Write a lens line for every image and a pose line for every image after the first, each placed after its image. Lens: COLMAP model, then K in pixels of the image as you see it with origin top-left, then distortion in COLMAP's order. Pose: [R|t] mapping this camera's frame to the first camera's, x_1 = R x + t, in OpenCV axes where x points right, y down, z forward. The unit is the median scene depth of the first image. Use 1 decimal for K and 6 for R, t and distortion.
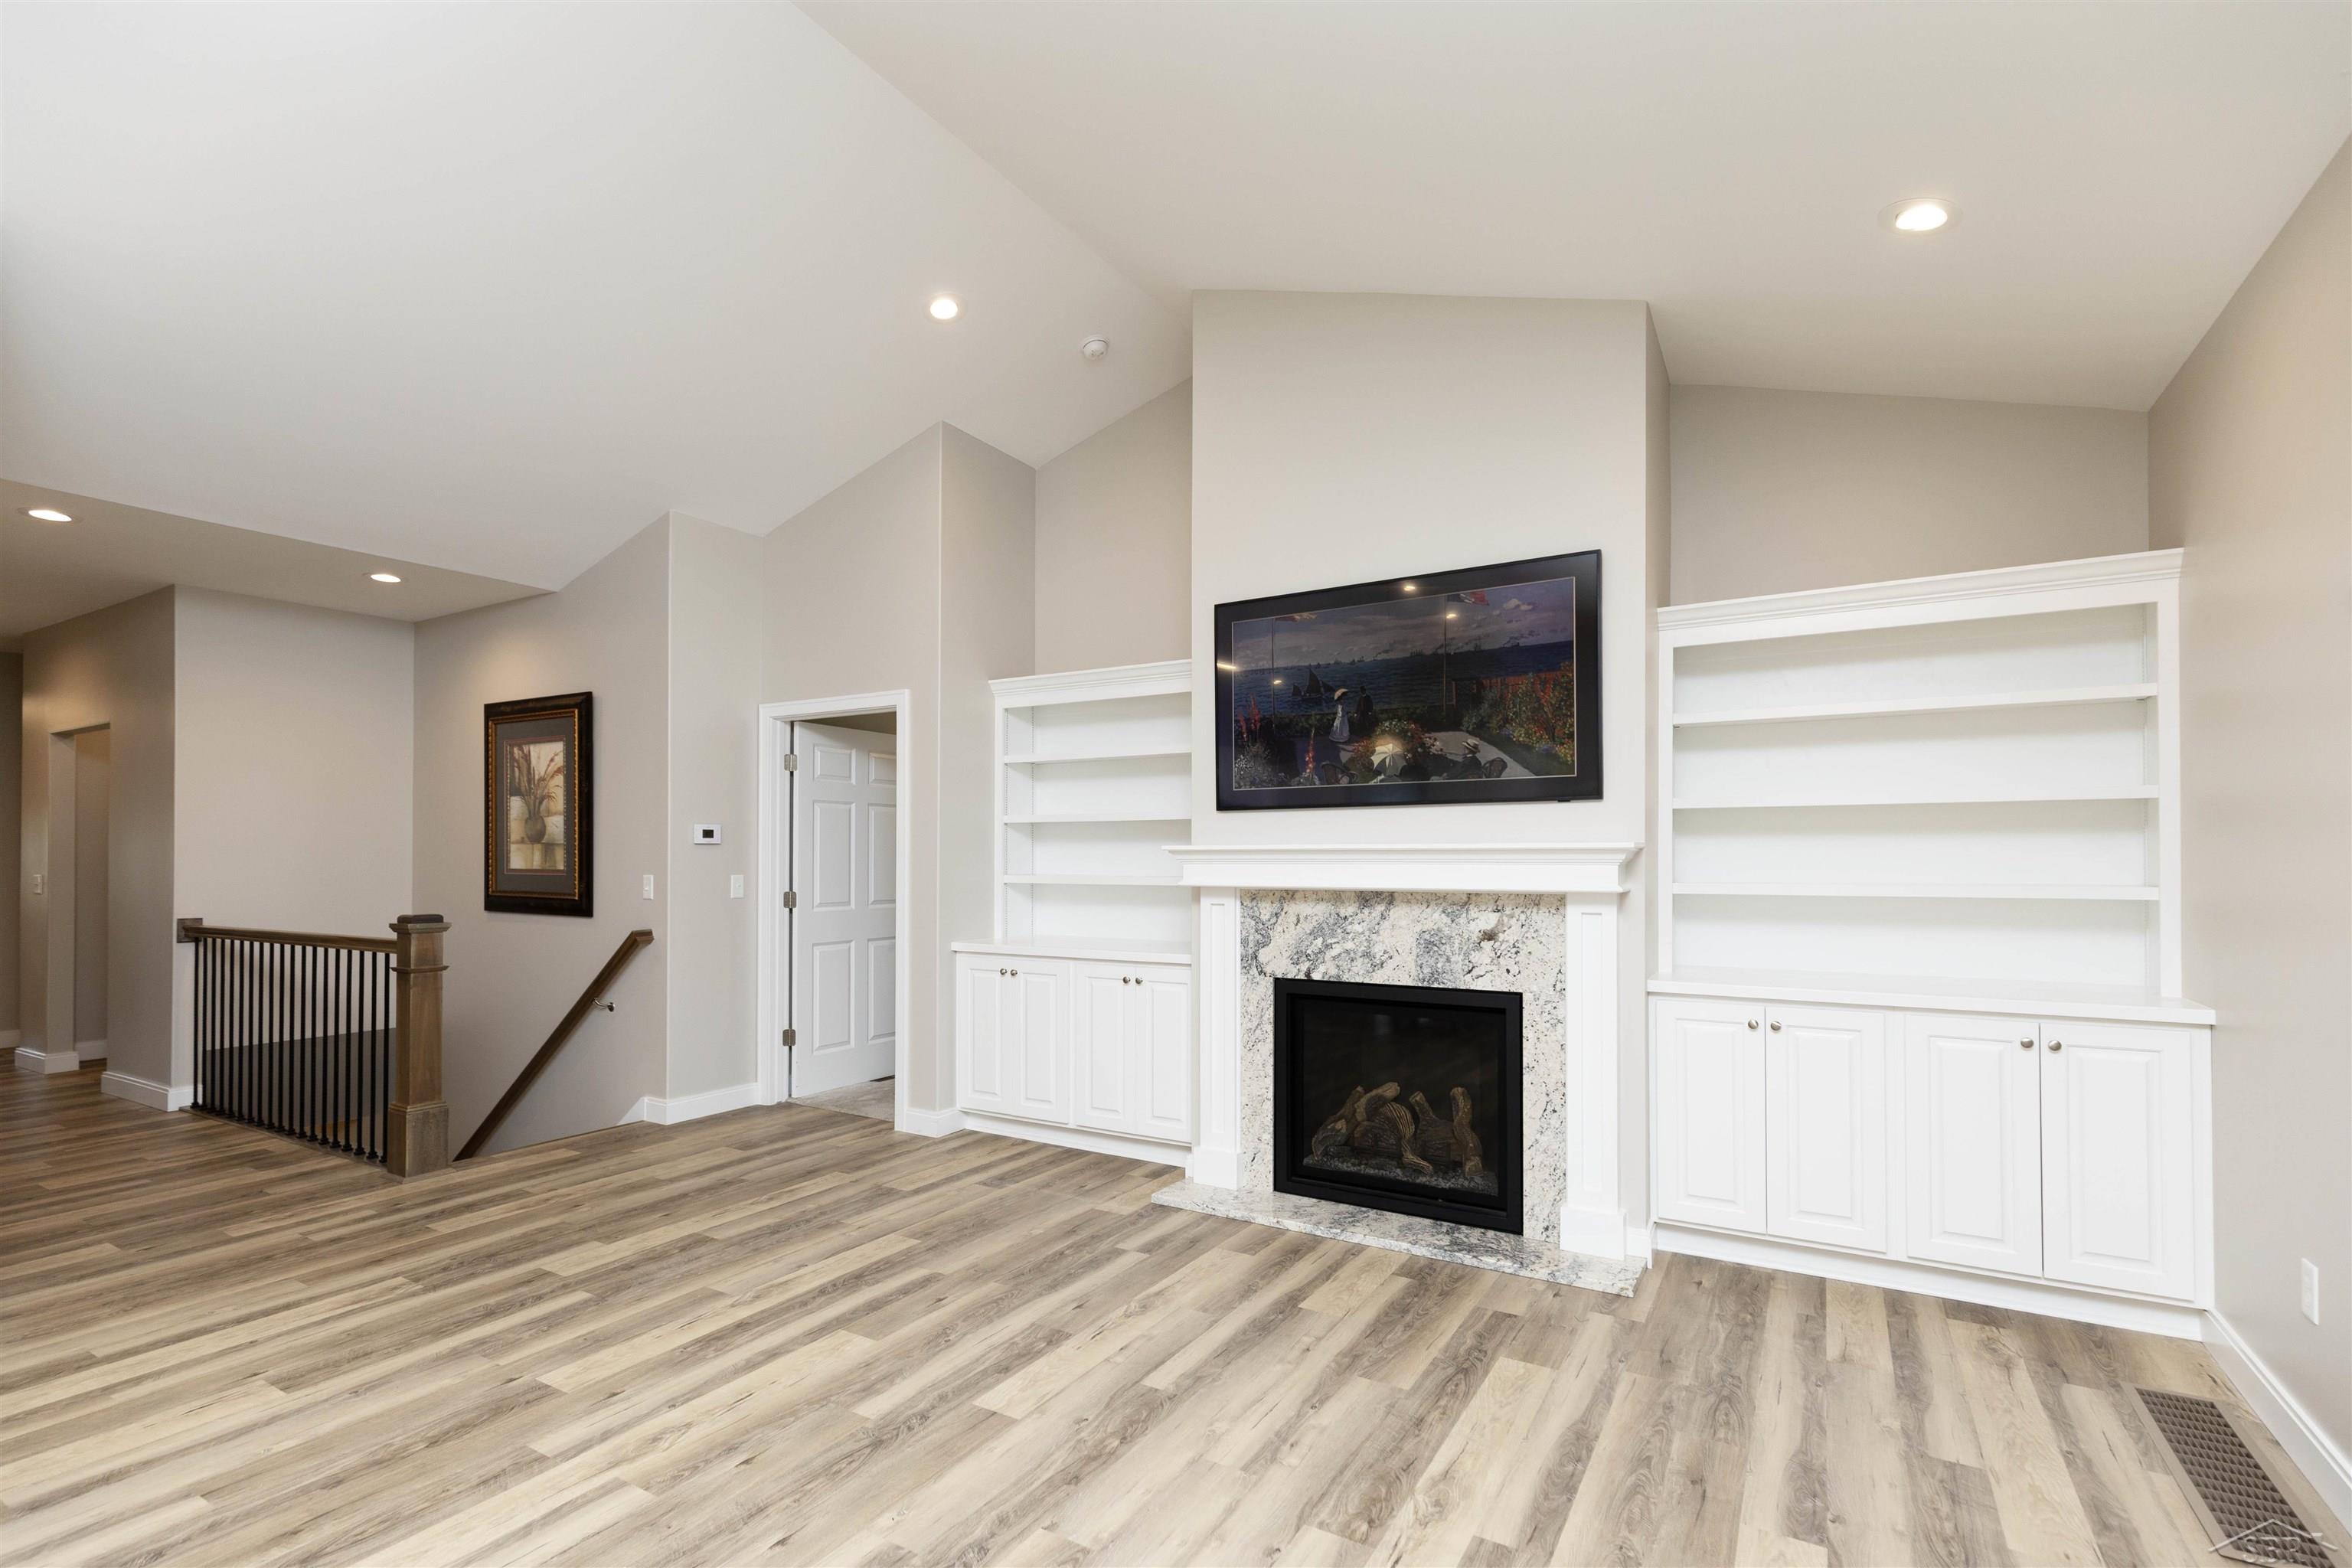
lens RADIAL K [[1087.2, 0, 1177.2], [0, 1087.2, 852.0], [0, 0, 1]] dist [-0.000662, 0.000079]
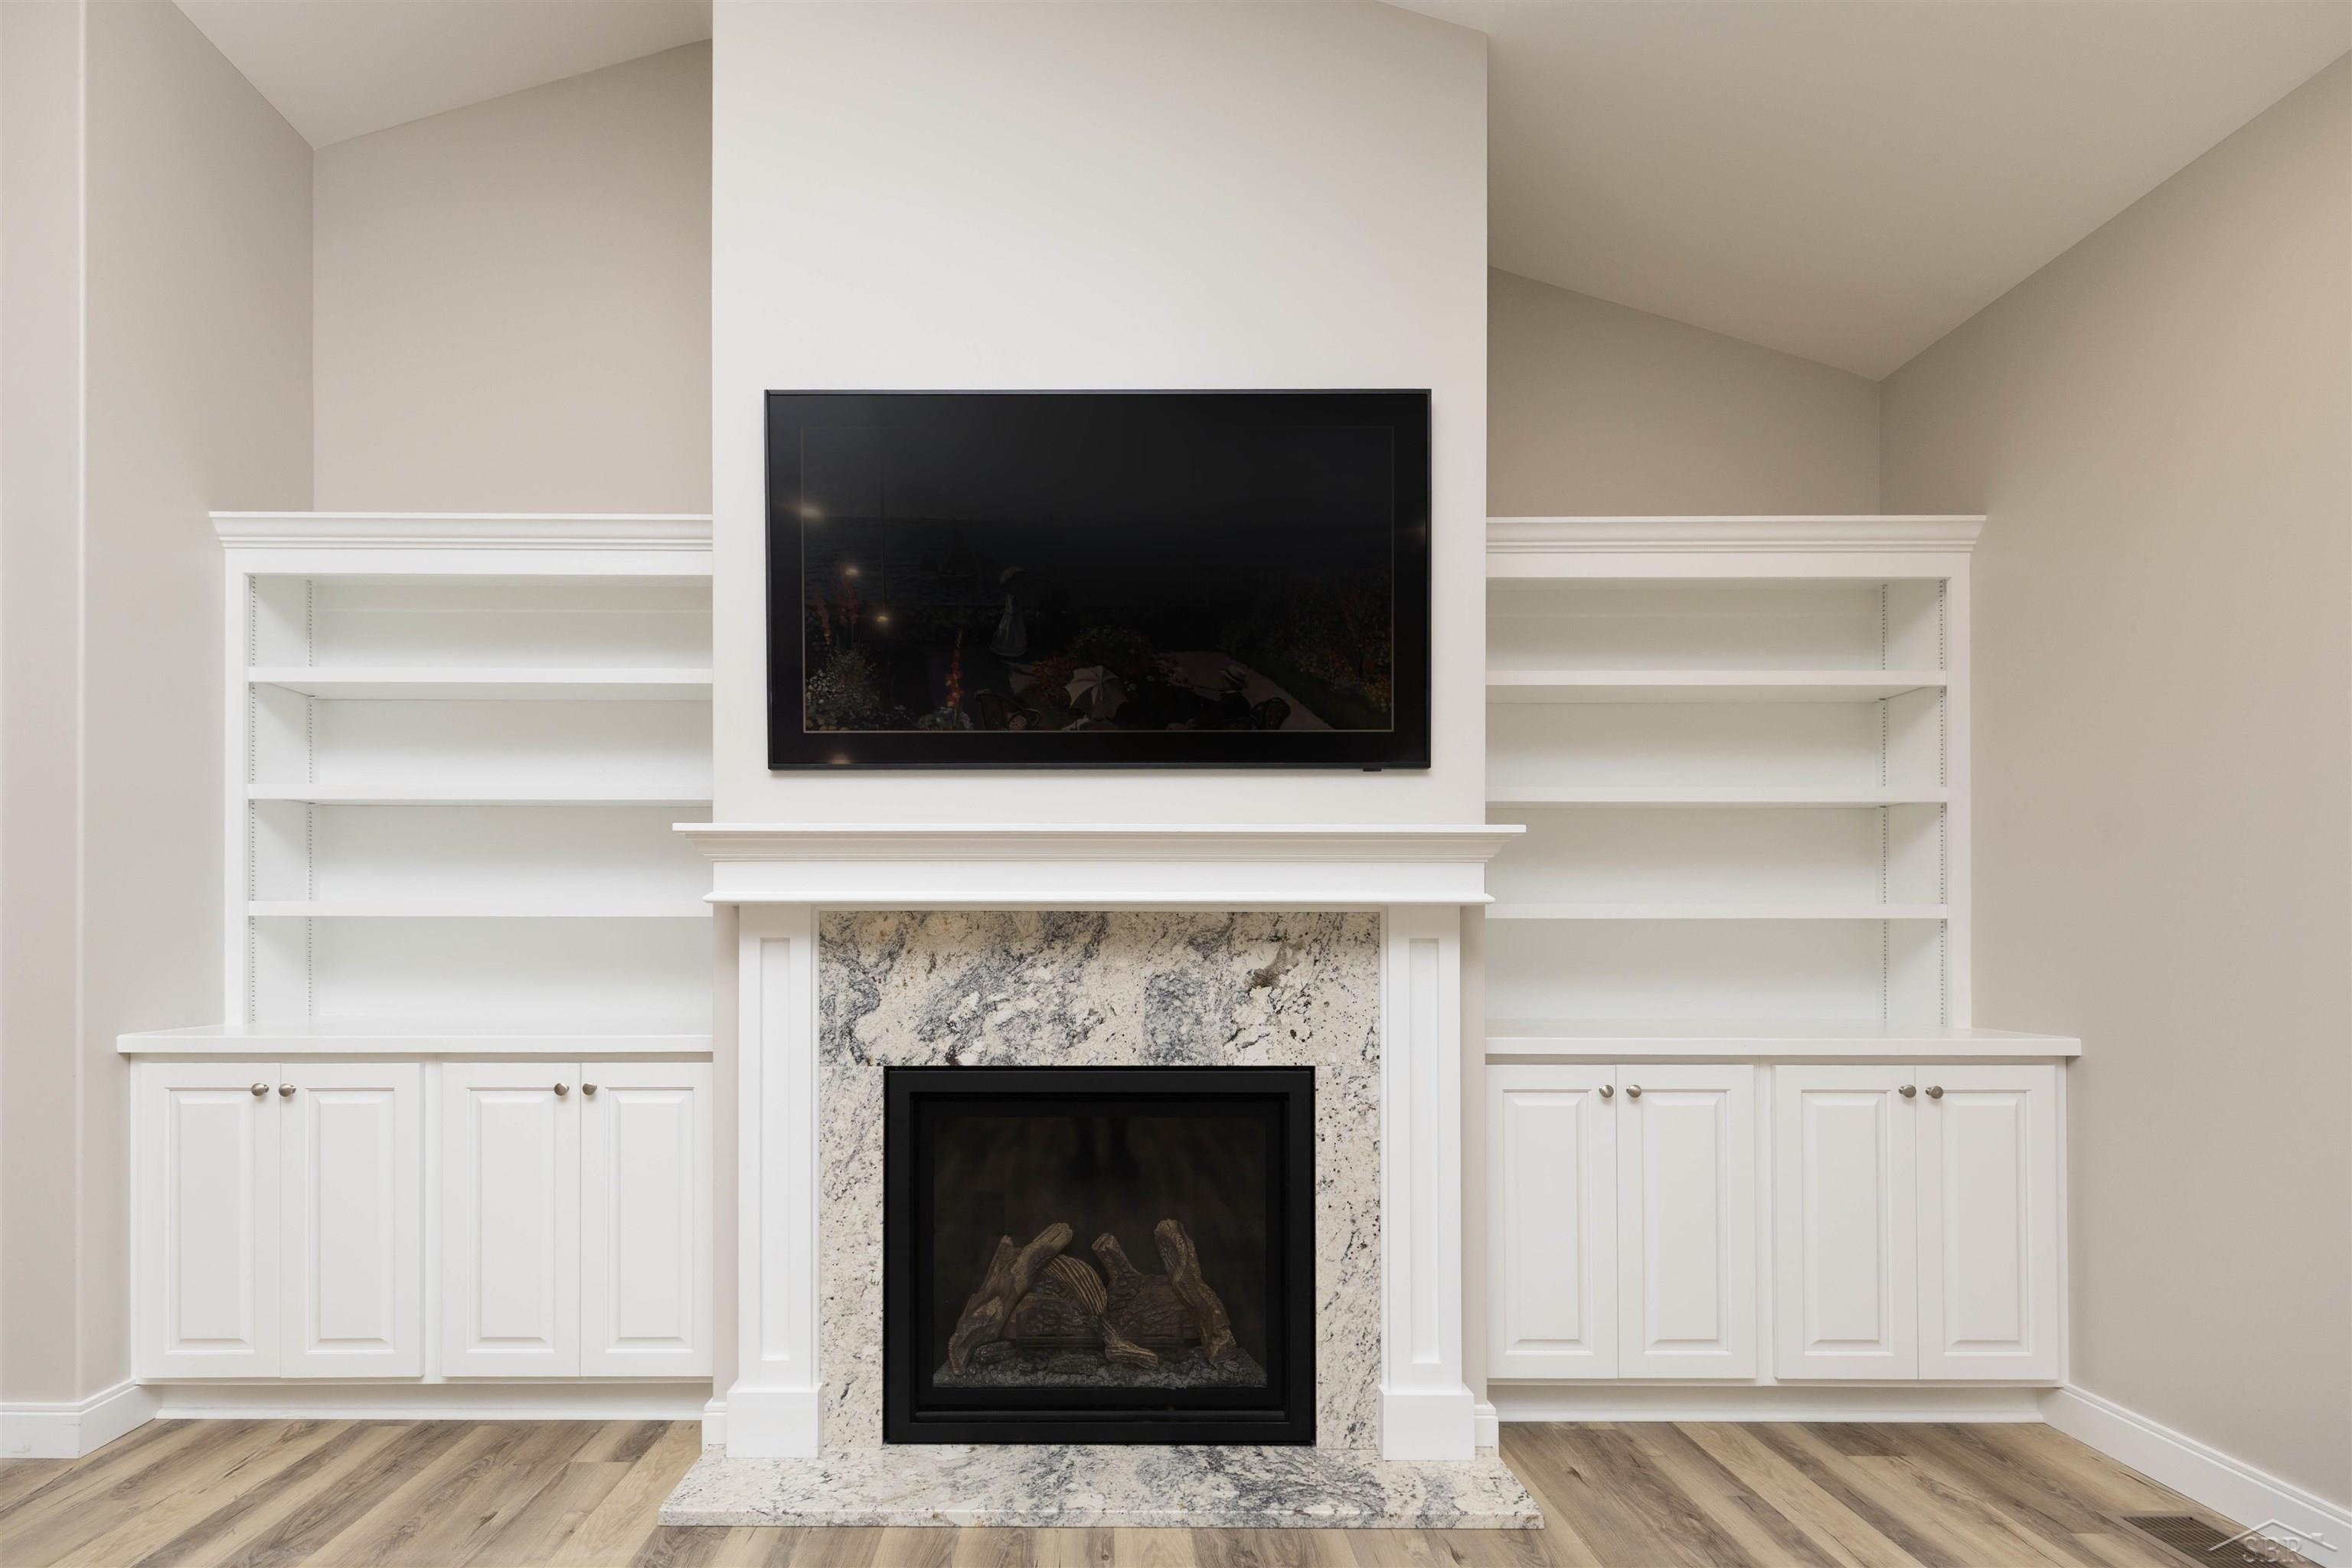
lens RADIAL K [[1184.1, 0, 1169.8], [0, 1184.1, 928.4], [0, 0, 1]] dist [0.004696, 0.000334]
pose [[0.856352, 0.000967, 0.516392, -0.107599], [-0.004087, 0.999980, 0.004904, 0.042048], [-0.516377, -0.006310, 0.856338, 0.416448]]
